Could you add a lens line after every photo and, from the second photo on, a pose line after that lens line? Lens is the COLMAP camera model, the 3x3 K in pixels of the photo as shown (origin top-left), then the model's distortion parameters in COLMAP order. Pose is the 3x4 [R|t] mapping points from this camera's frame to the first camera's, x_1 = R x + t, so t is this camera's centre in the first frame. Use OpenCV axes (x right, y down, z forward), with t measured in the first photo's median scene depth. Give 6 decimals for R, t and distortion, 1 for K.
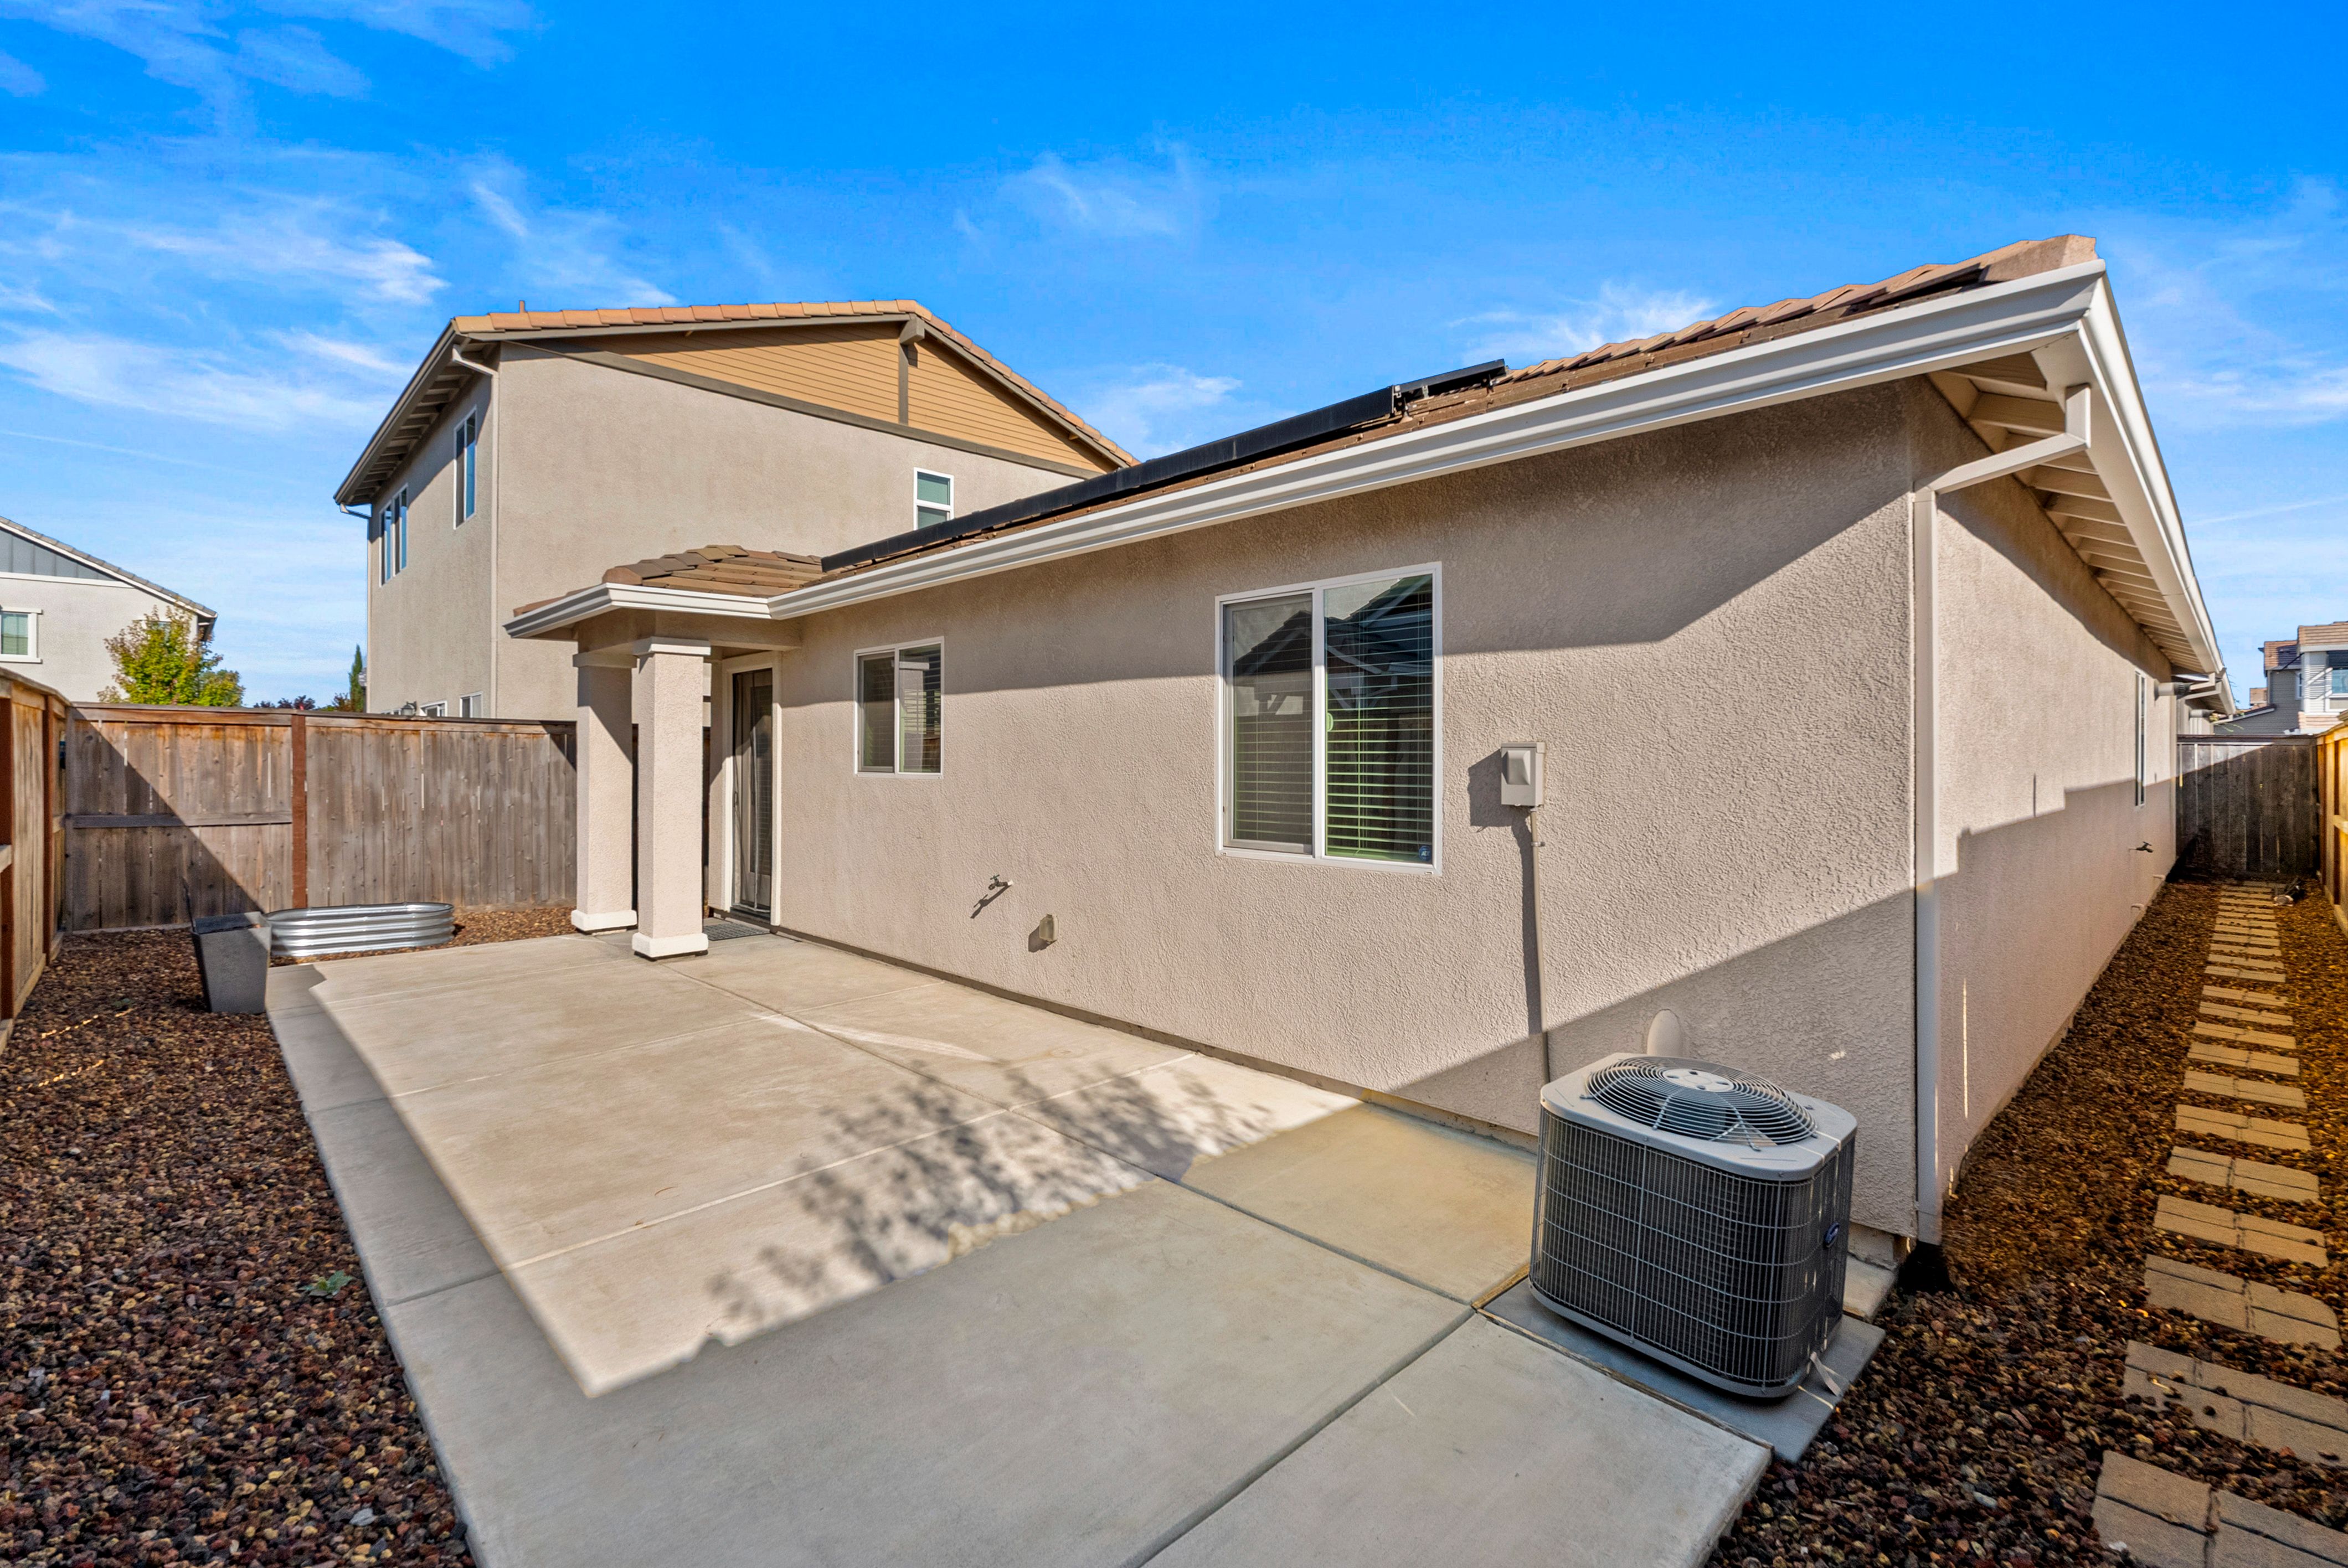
lens RADIAL K [[1045.2, 0, 1187.3], [0, 1045.2, 737.2], [0, 0, 1]] dist [-0.009553, 0.002318]
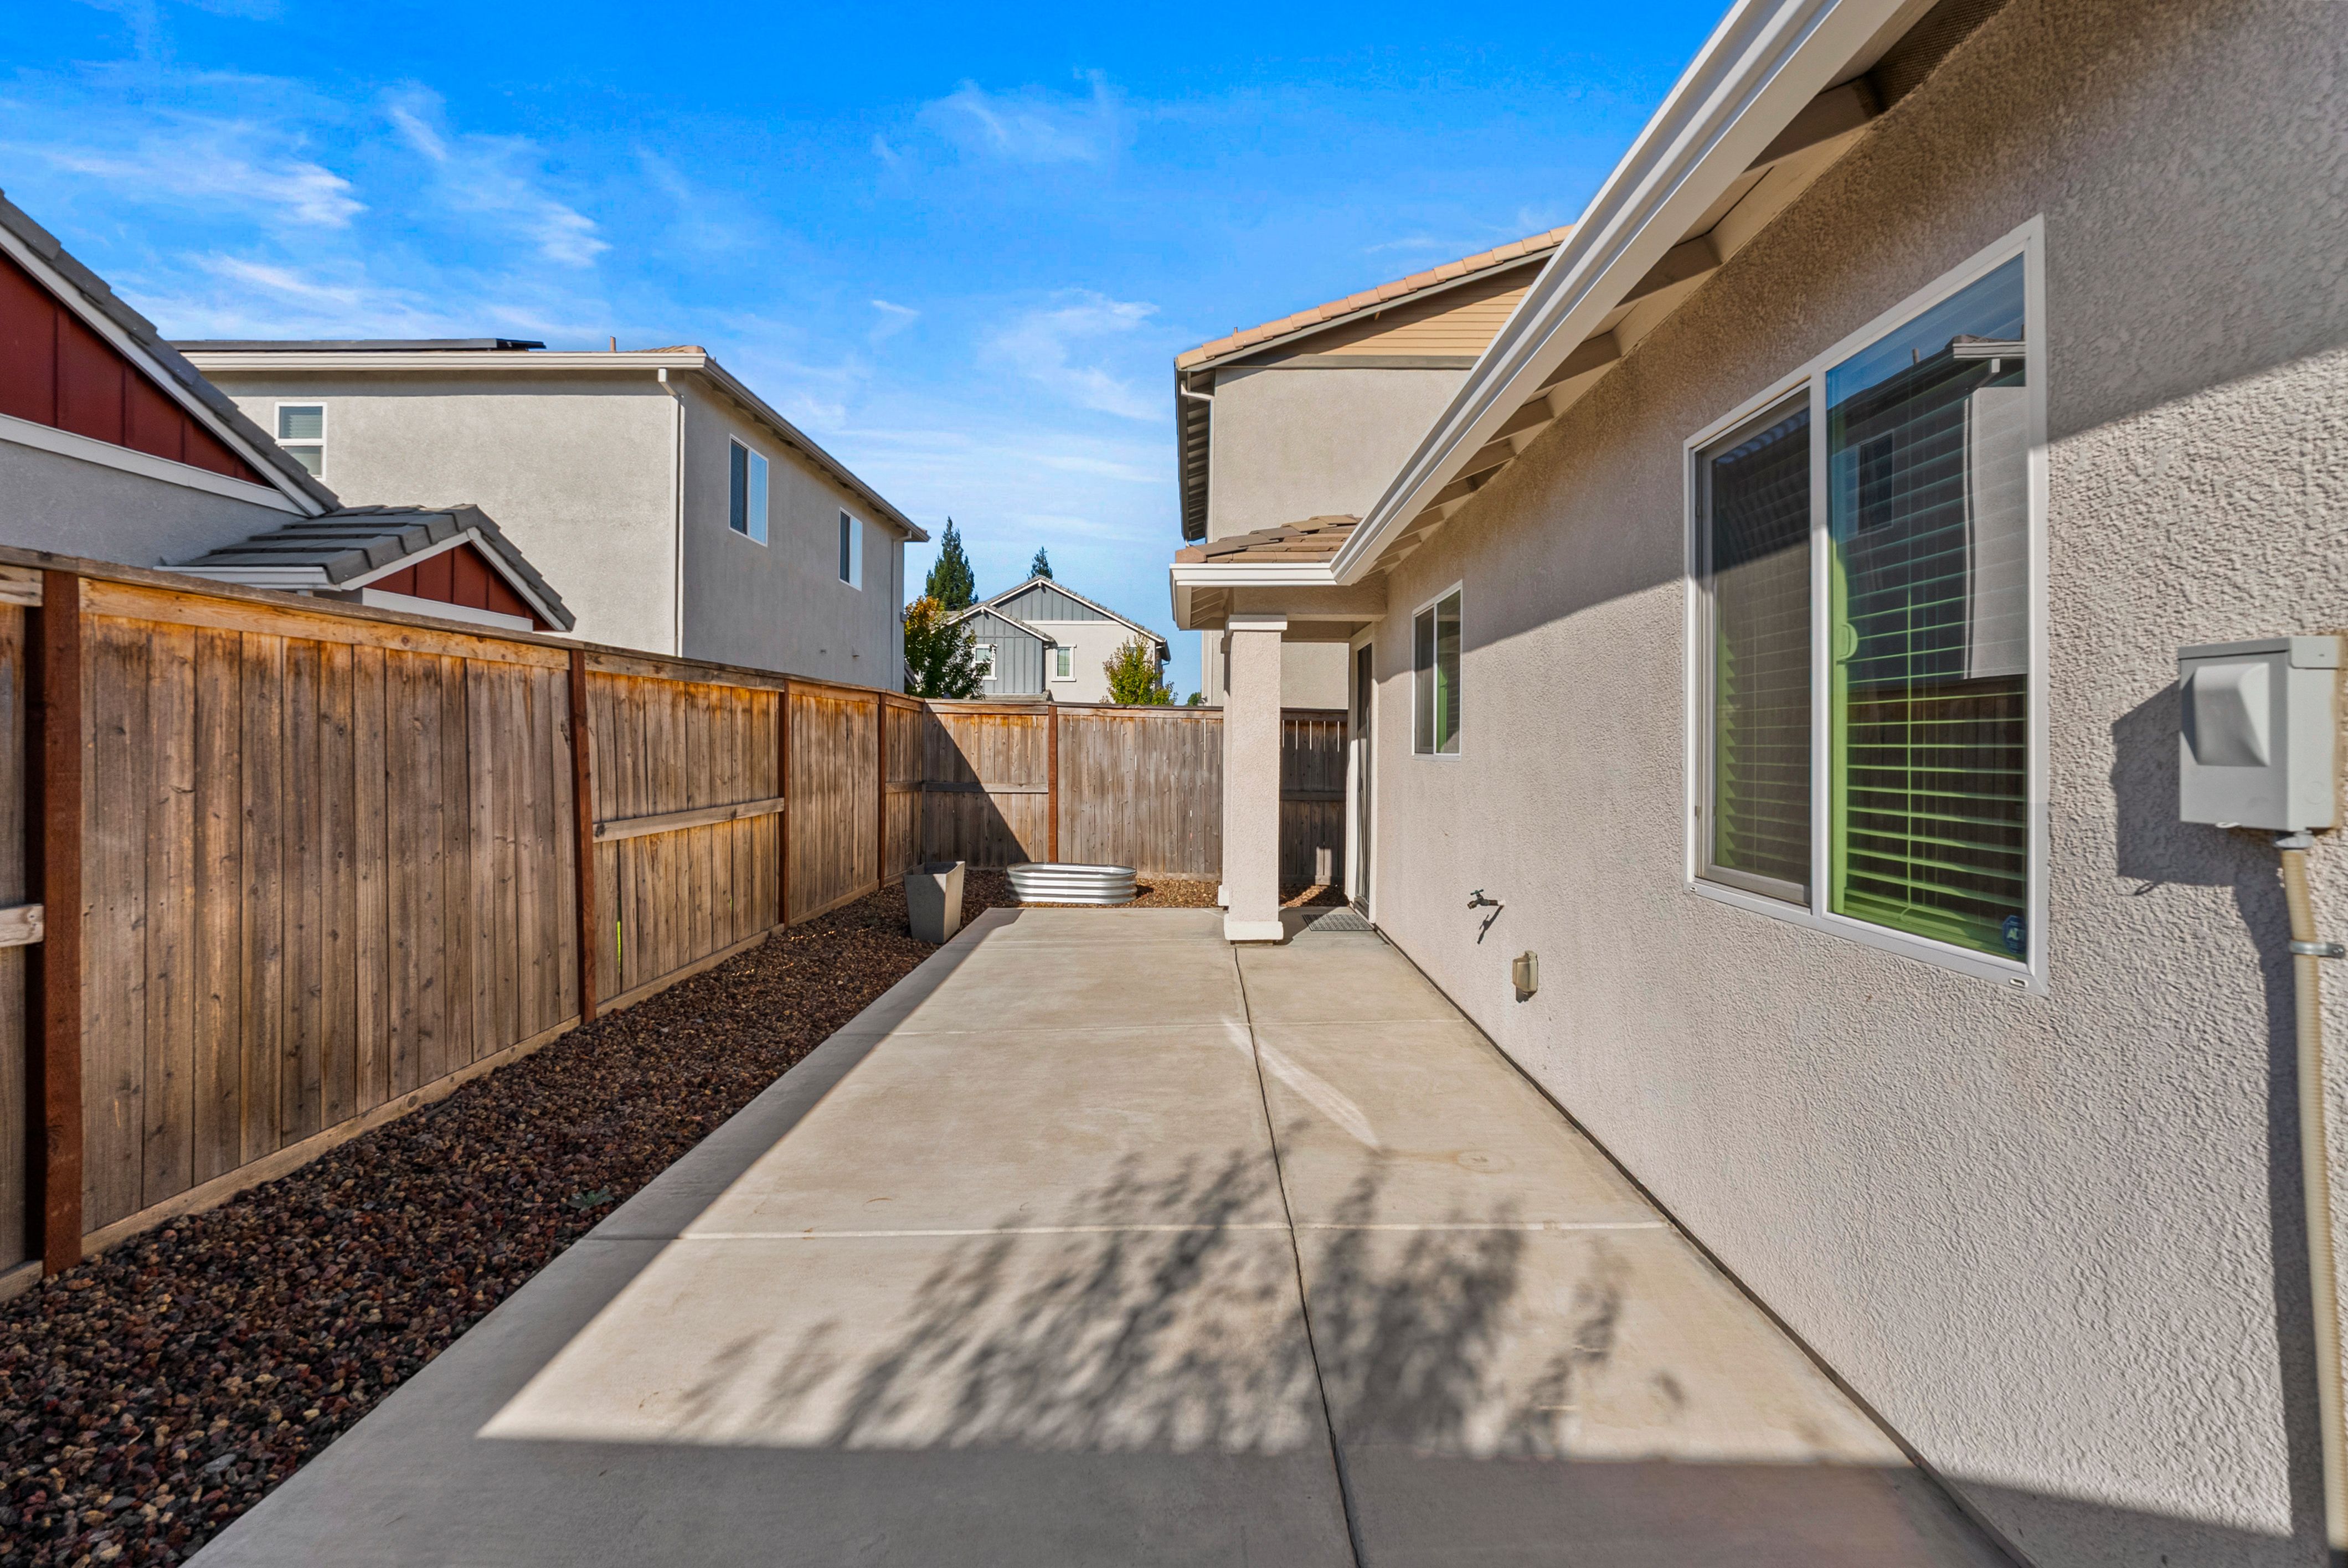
lens RADIAL K [[1045.2, 0, 1176.4], [0, 1045.2, 745.8], [0, 0, 1]] dist [-0.009553, 0.002318]
pose [[0.708130, 0.003394, -0.706074, 0.227722], [0.003895, 0.999954, 0.008712, 0.029365], [0.706071, -0.008919, 0.708085, 0.412887]]
